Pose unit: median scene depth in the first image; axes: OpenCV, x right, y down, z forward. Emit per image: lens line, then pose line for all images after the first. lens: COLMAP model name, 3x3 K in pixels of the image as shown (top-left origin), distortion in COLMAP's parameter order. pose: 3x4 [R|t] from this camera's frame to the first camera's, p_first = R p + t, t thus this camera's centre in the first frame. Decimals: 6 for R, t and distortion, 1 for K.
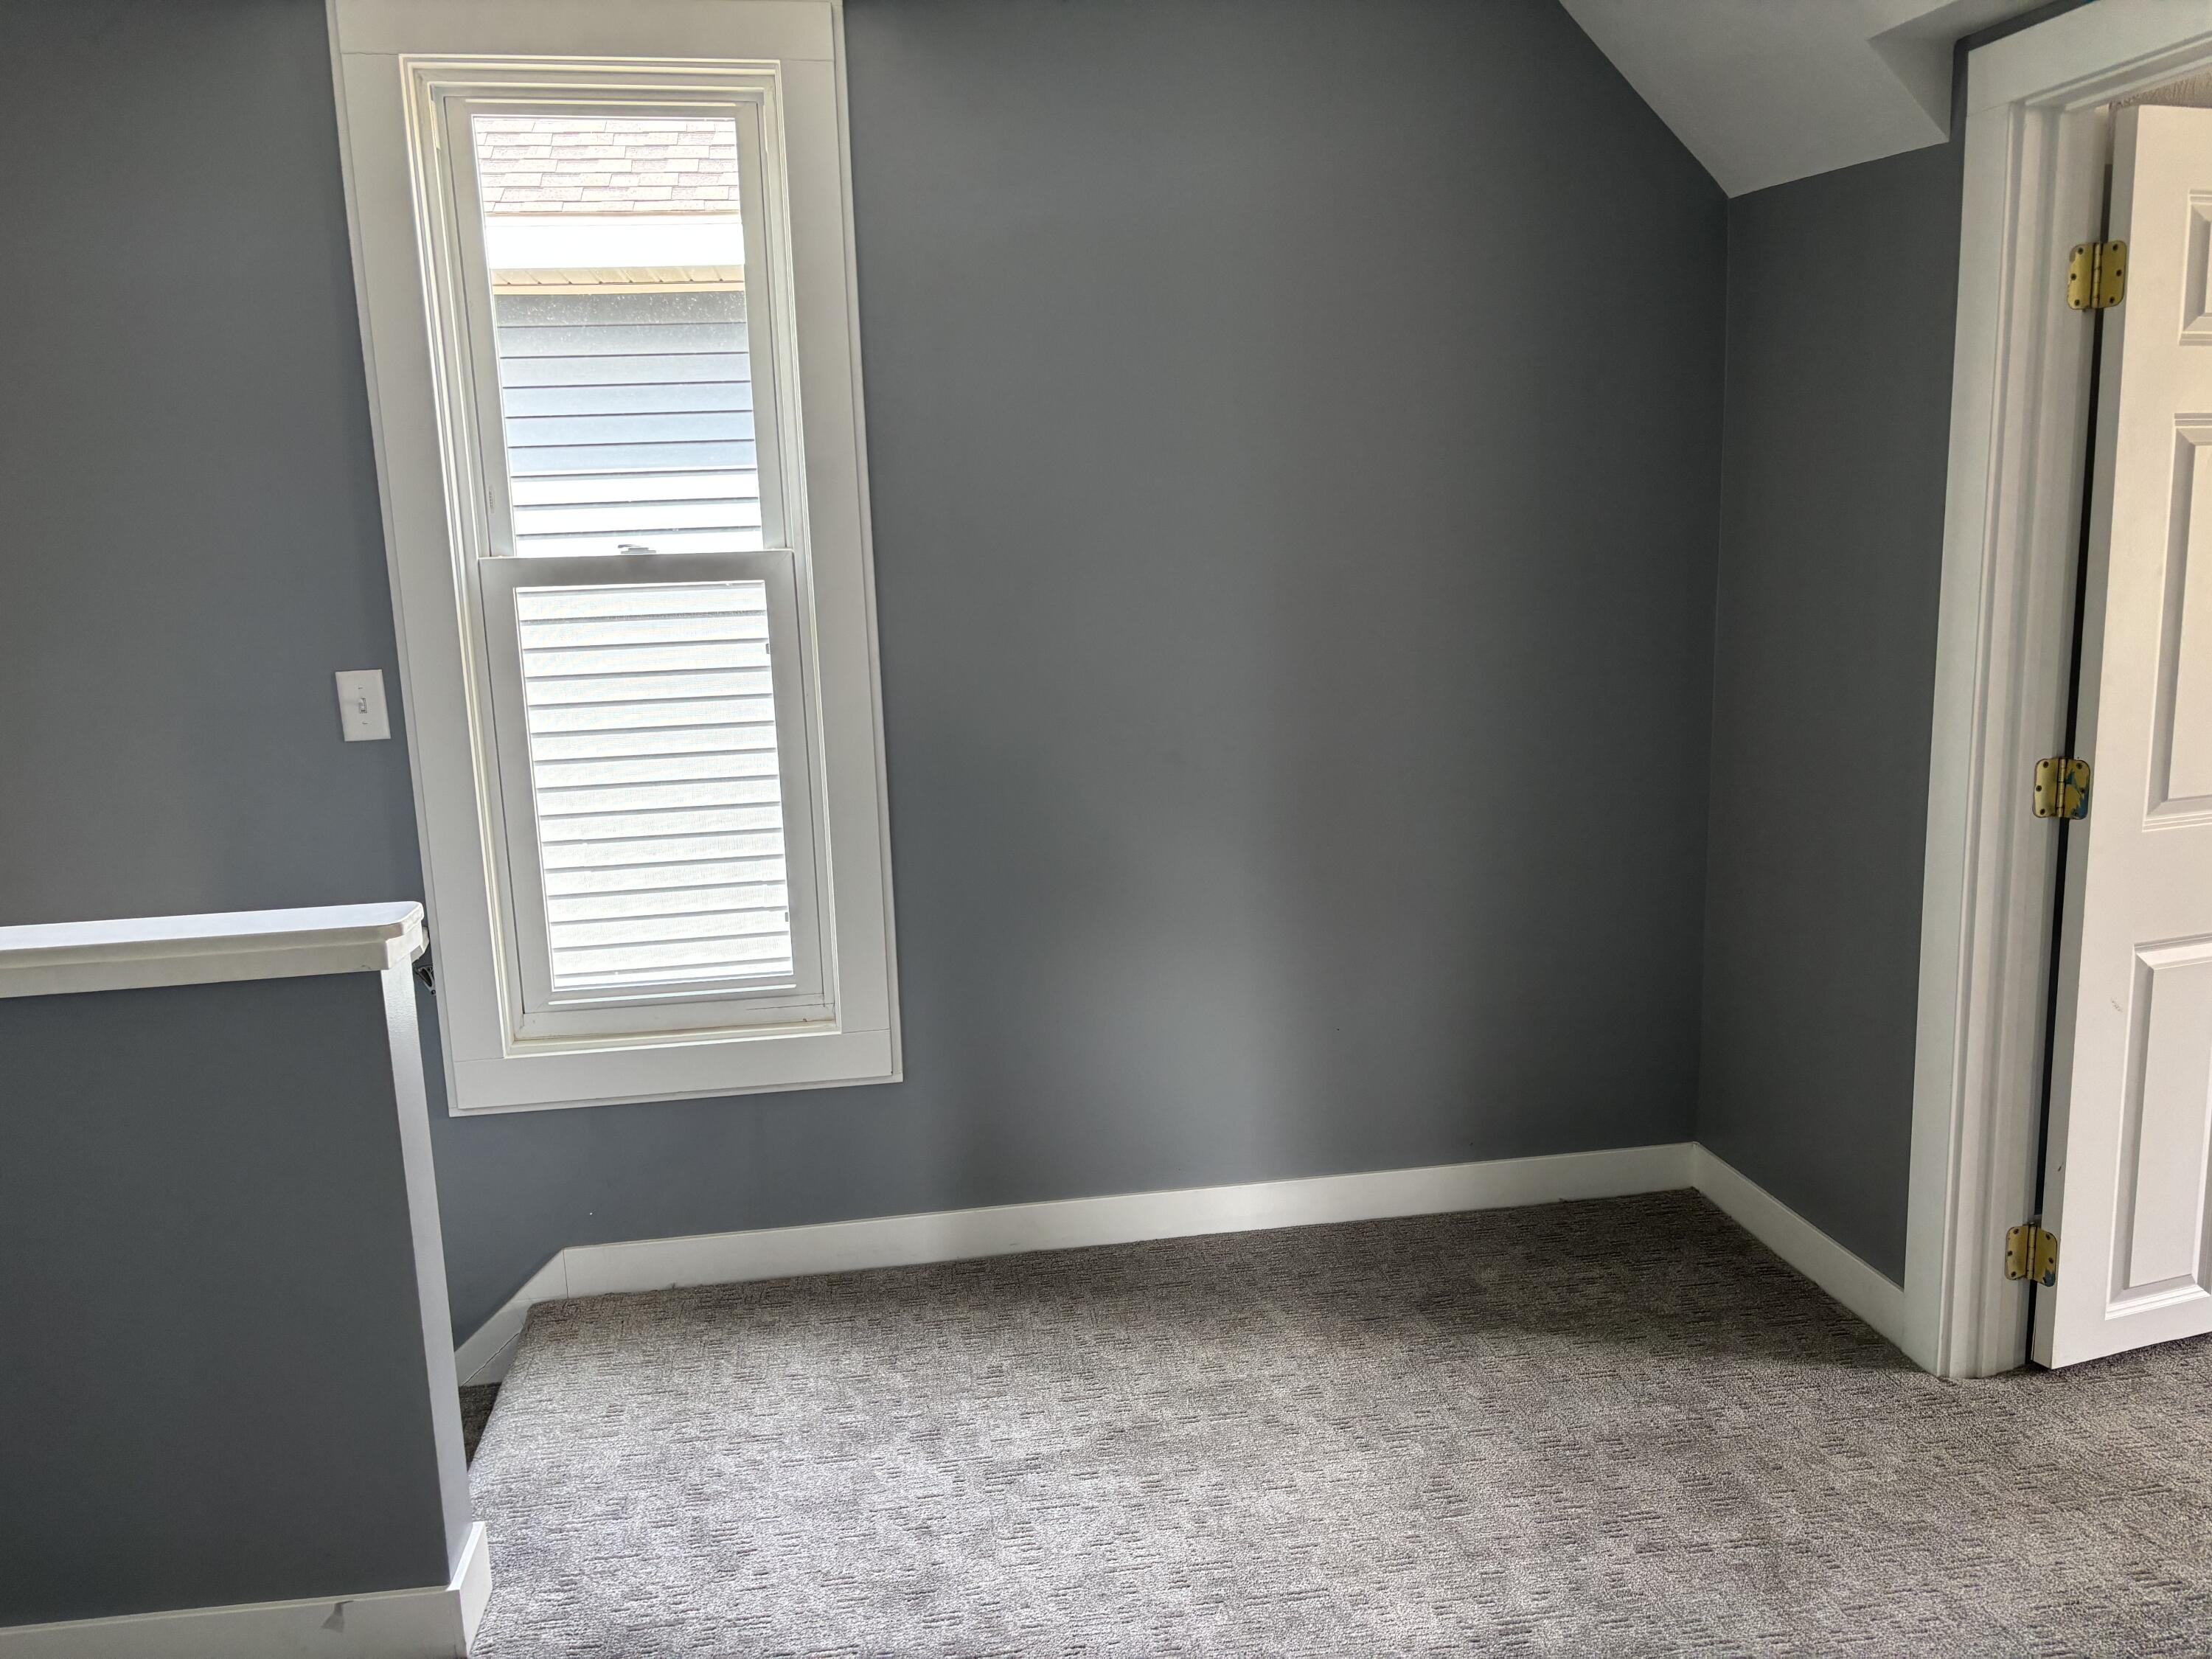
lens RADIAL K [[1668.0, 0, 1106.0], [0, 1668.0, 829.5], [0, 0, 1]] dist [0.000476, -0.001087]
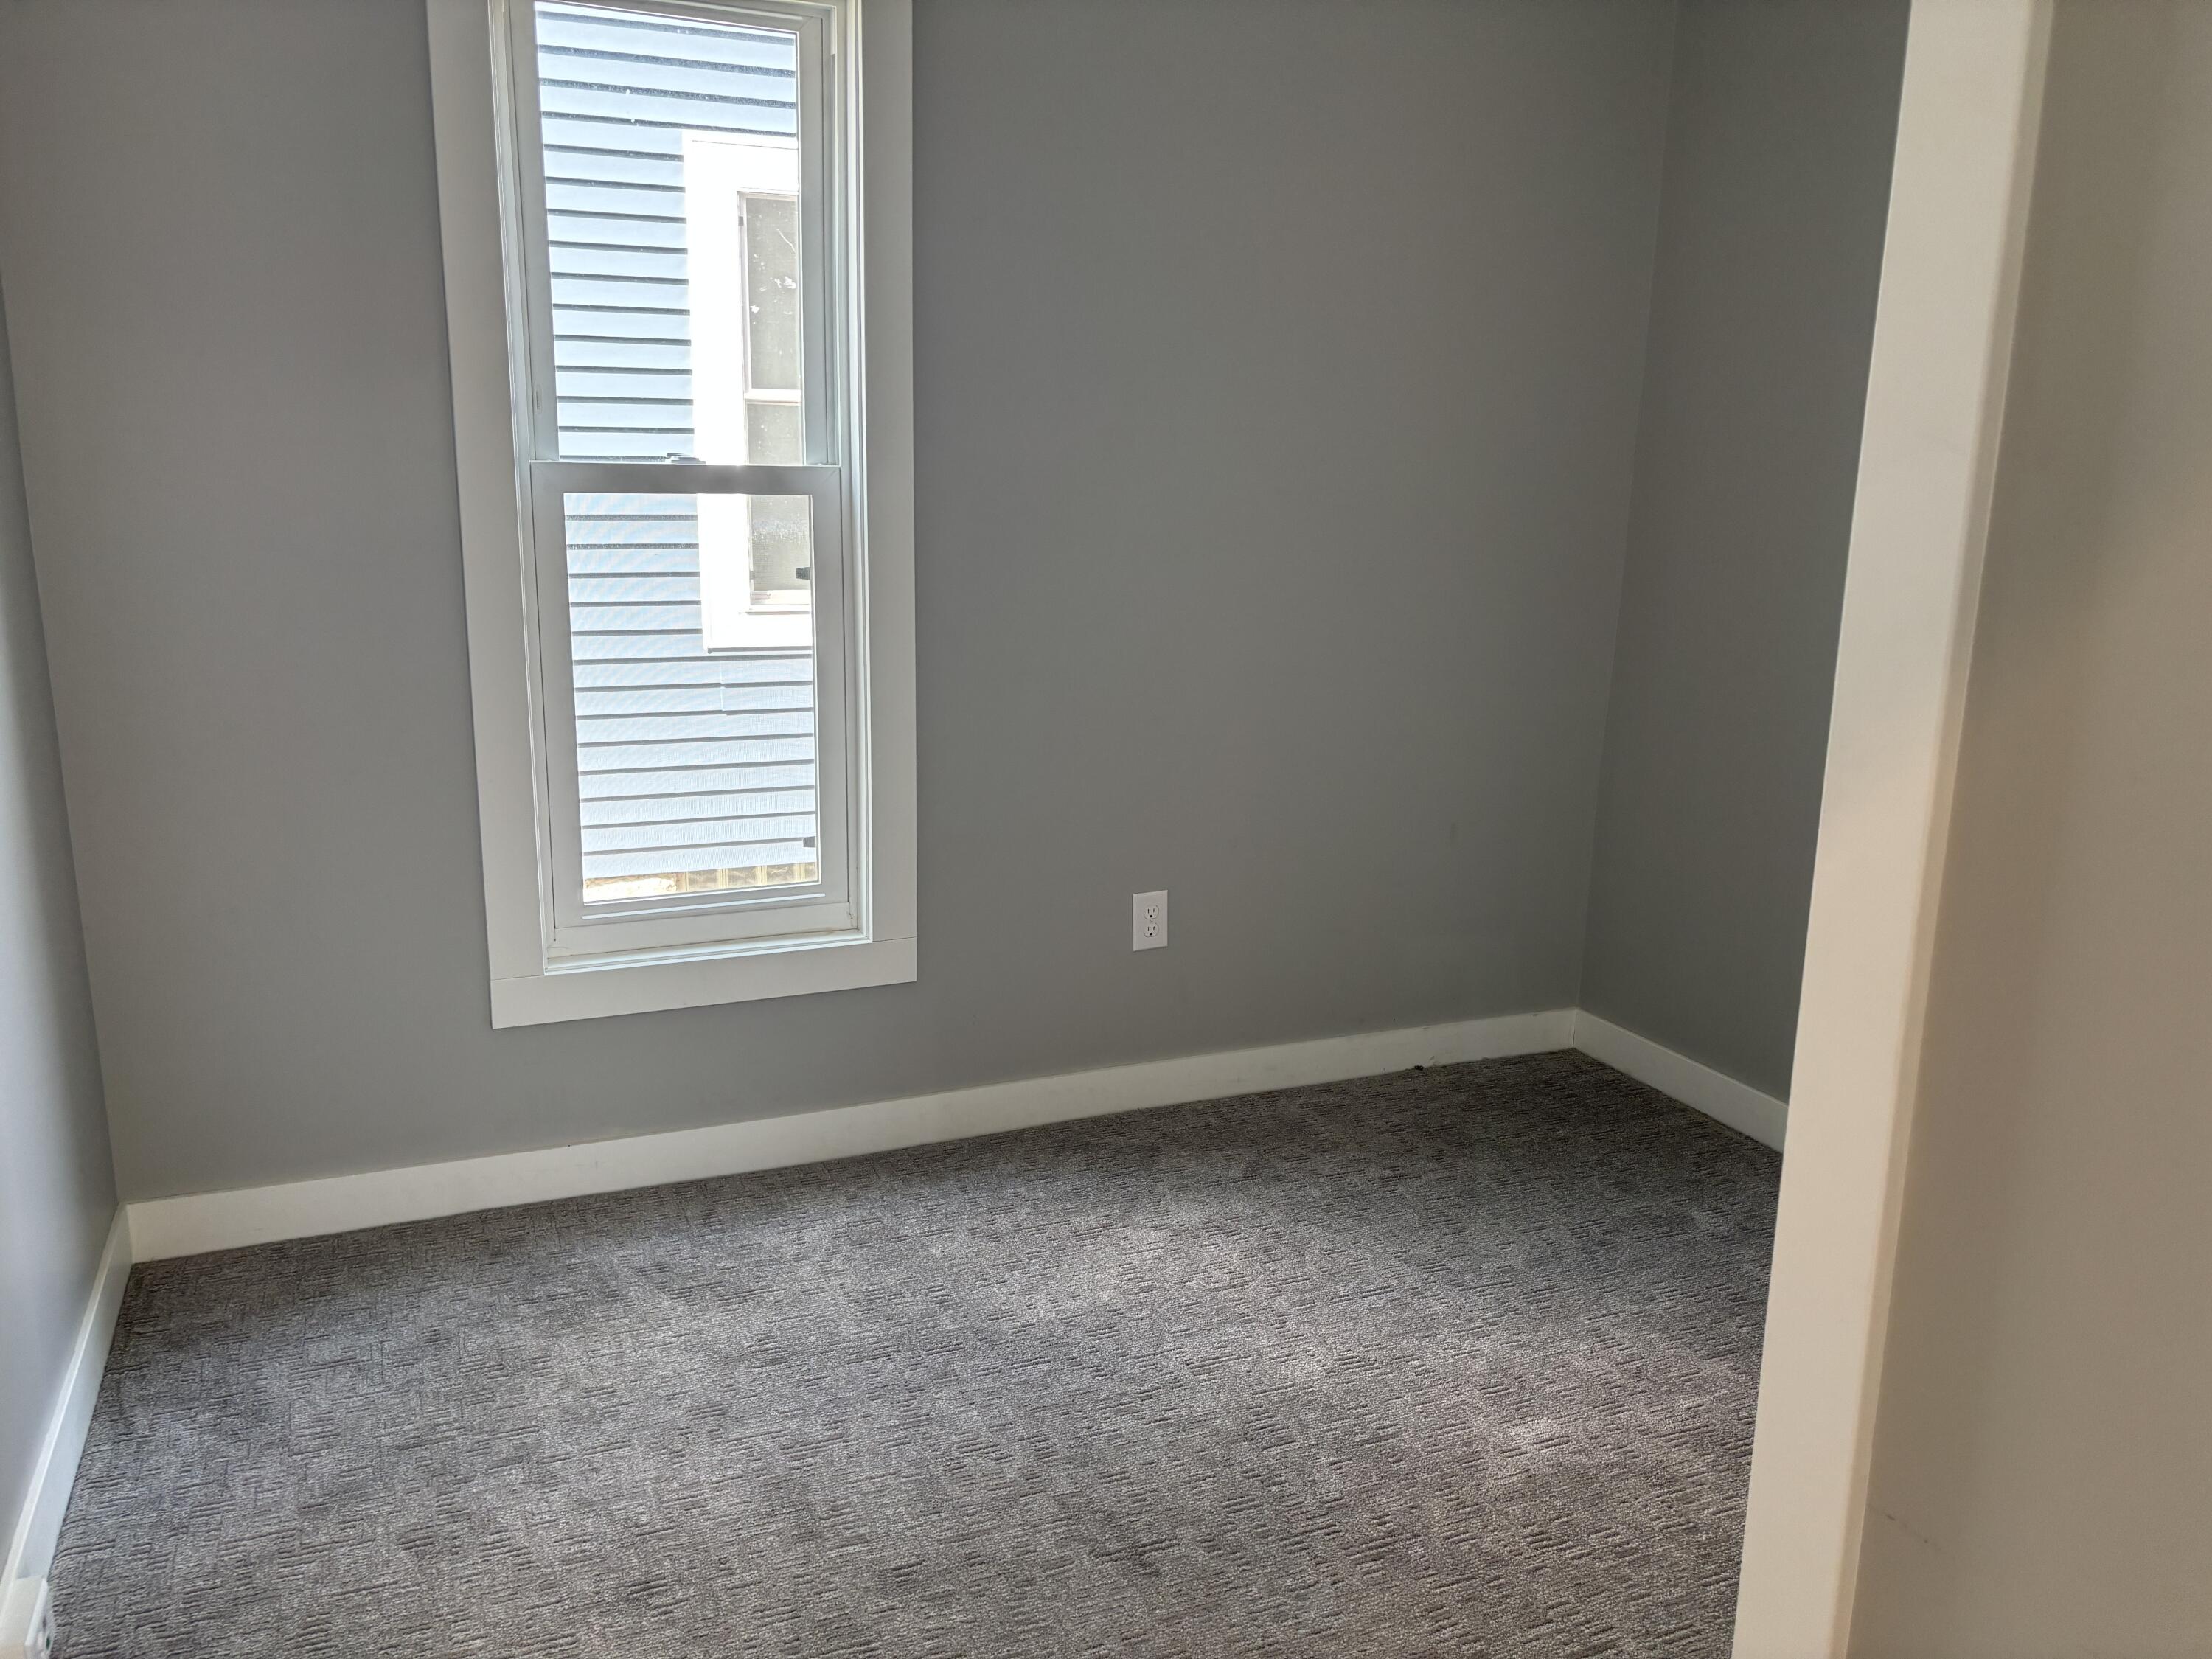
lens RADIAL K [[1668.0, 0, 1106.0], [0, 1668.0, 829.5], [0, 0, 1]] dist [0.000476, -0.001087]
pose [[0.945195, -0.010863, 0.326327, -0.364025], [0.004097, 0.999762, 0.021412, 0.033541], [-0.326482, -0.018901, 0.945014, -0.017601]]
